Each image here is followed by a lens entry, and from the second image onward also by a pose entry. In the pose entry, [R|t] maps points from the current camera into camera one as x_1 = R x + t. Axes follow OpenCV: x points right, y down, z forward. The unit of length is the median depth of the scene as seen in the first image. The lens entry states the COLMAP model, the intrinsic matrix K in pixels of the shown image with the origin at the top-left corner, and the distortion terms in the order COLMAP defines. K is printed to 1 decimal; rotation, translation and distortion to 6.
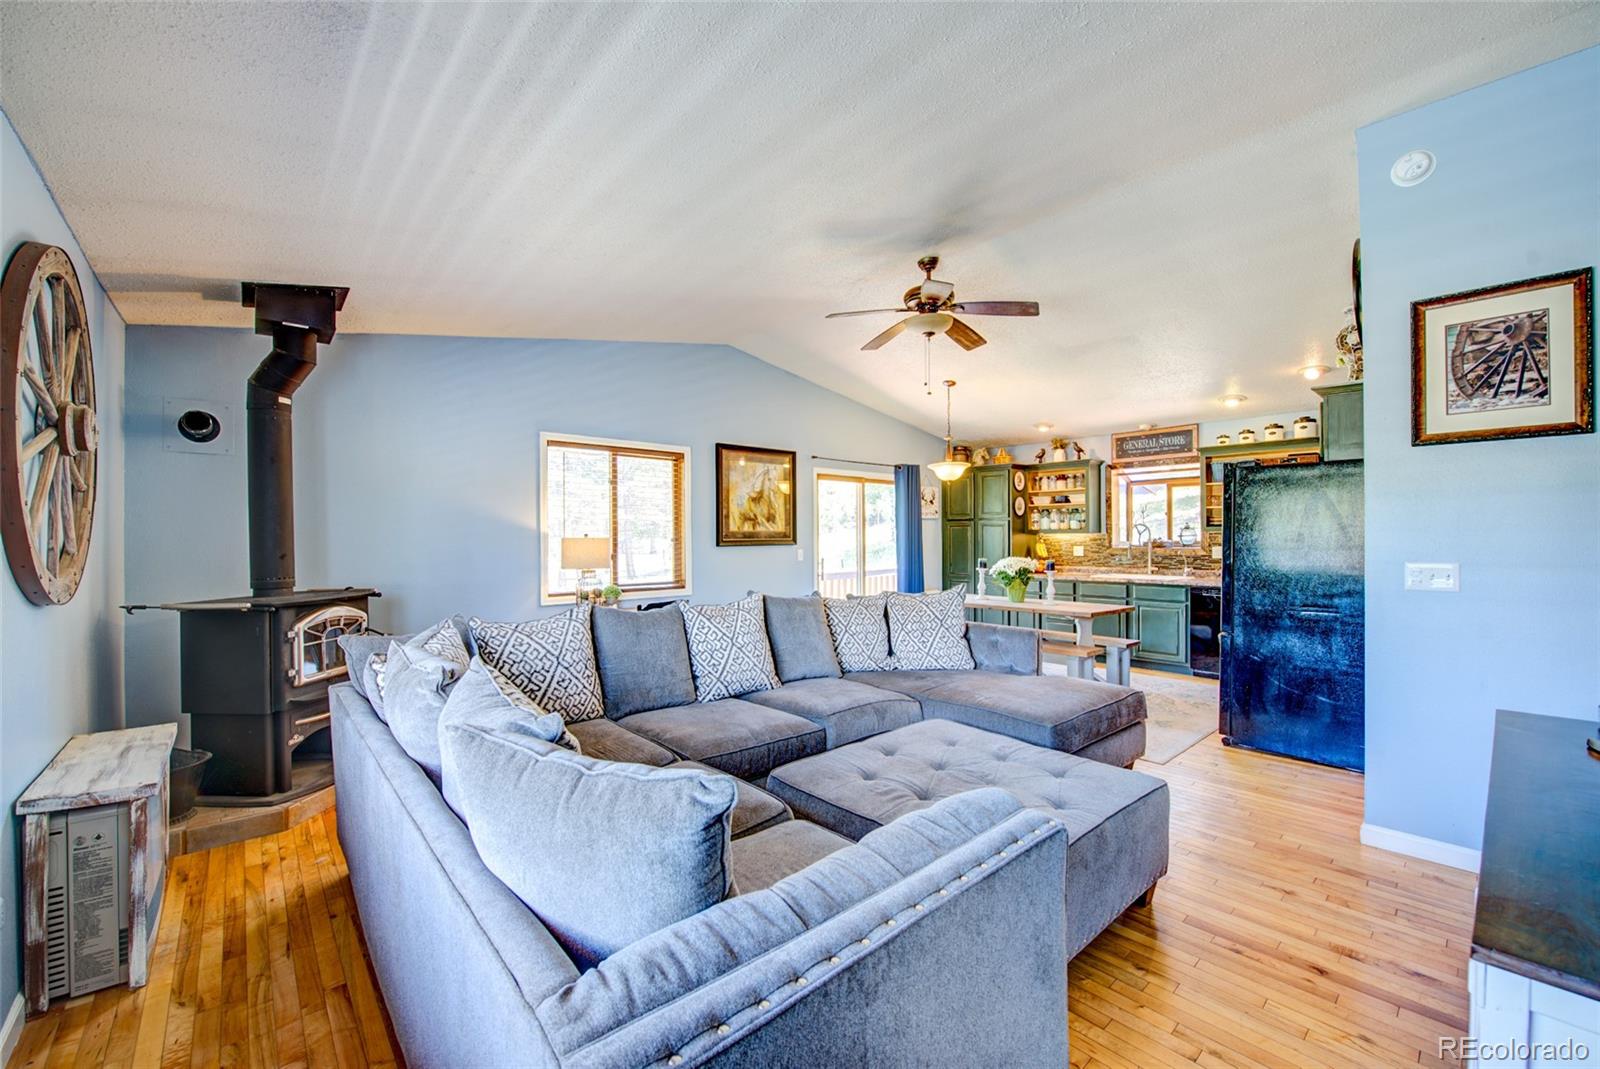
lens RADIAL K [[634.6, 0, 800.7], [0, 634.6, 537.1], [0, 0, 1]] dist [-0.014474, -0.002504]
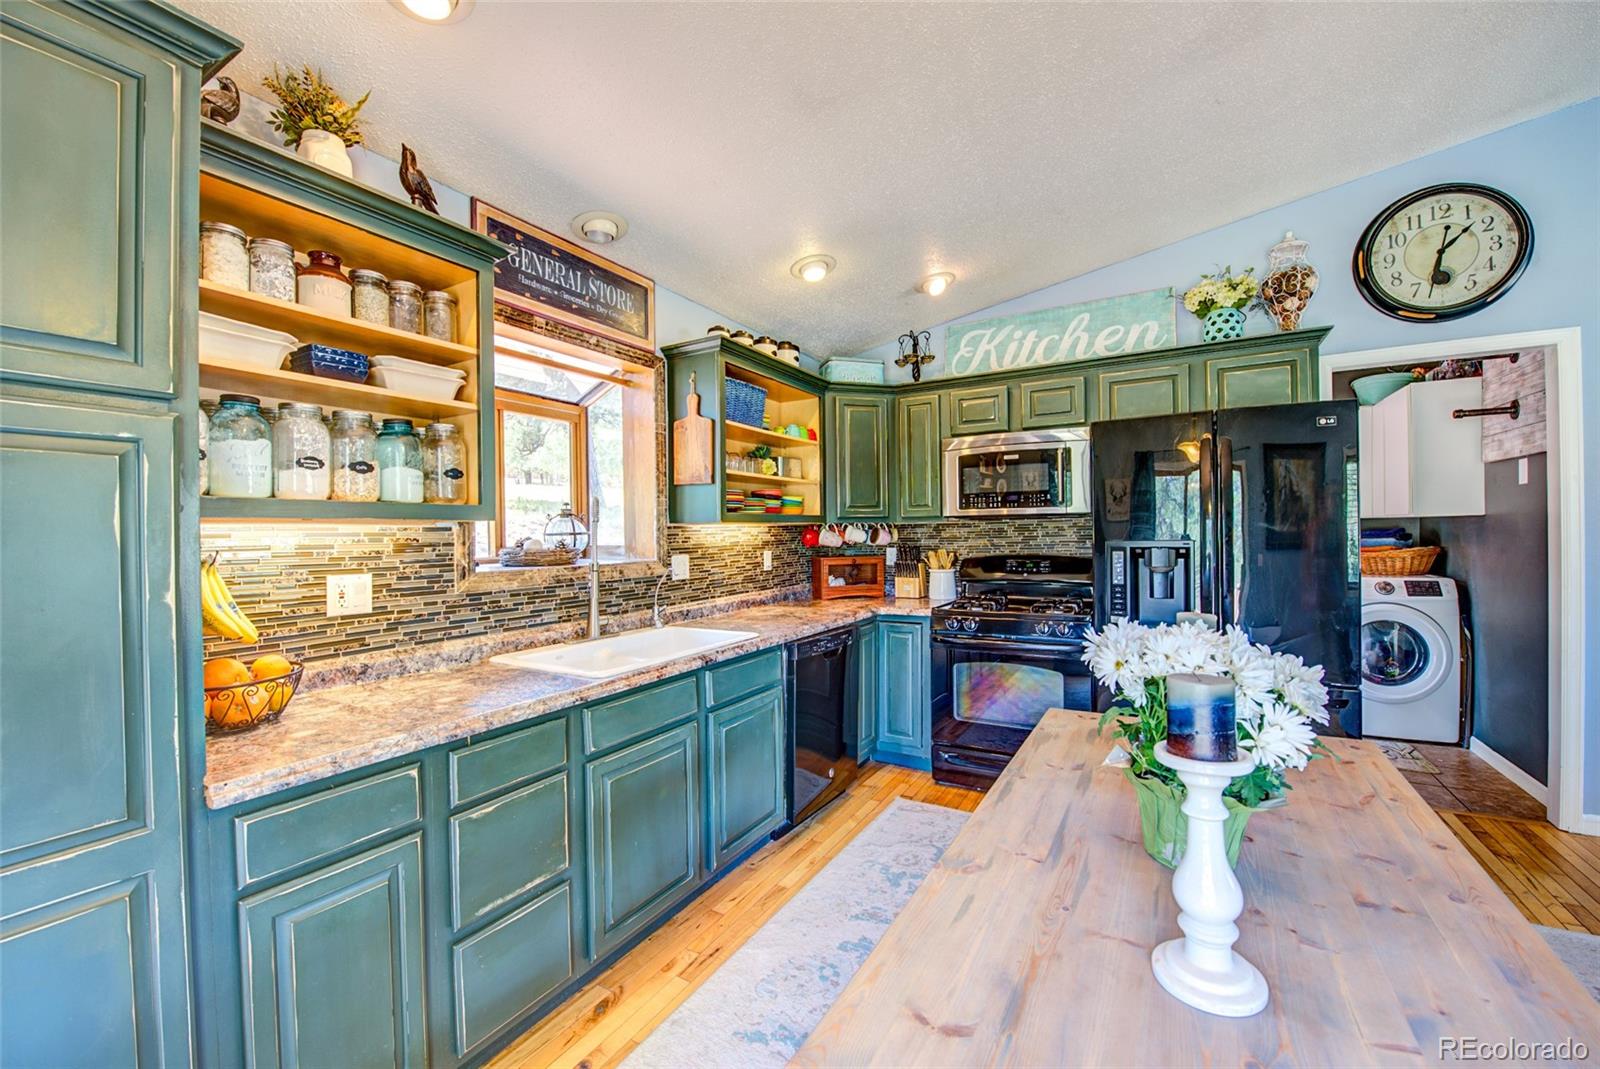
lens RADIAL K [[634.6, 0, 800.7], [0, 634.6, 537.1], [0, 0, 1]] dist [-0.014474, -0.002504]
pose [[-0.313578, 0.004498, 0.949552, 0.164991], [0.014263, 0.999898, -0.000026, 0.002649], [-0.949455, 0.013535, -0.313611, 0.989625]]
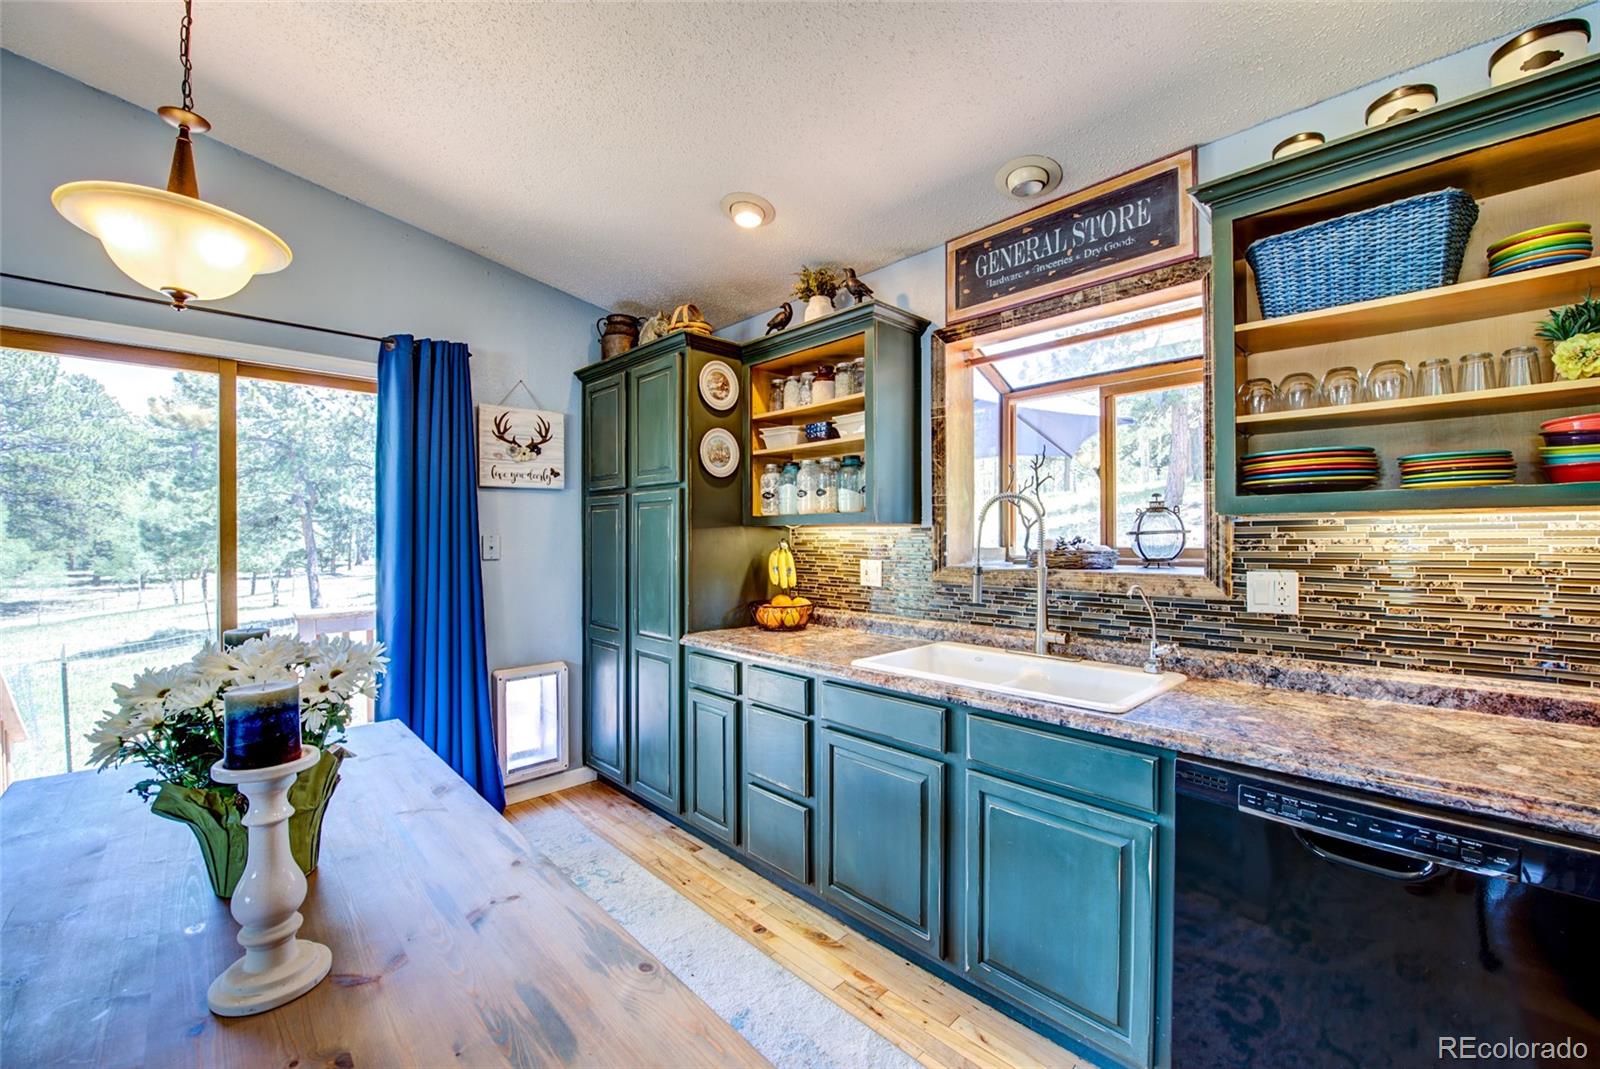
lens RADIAL K [[634.6, 0, 800.7], [0, 634.6, 537.1], [0, 0, 1]] dist [-0.014474, -0.002504]
pose [[0.998827, 0.004554, 0.048205, 0.412939], [-0.004651, 0.999987, 0.001888, 0.000641], [-0.048196, -0.002110, 0.998836, 0.683154]]
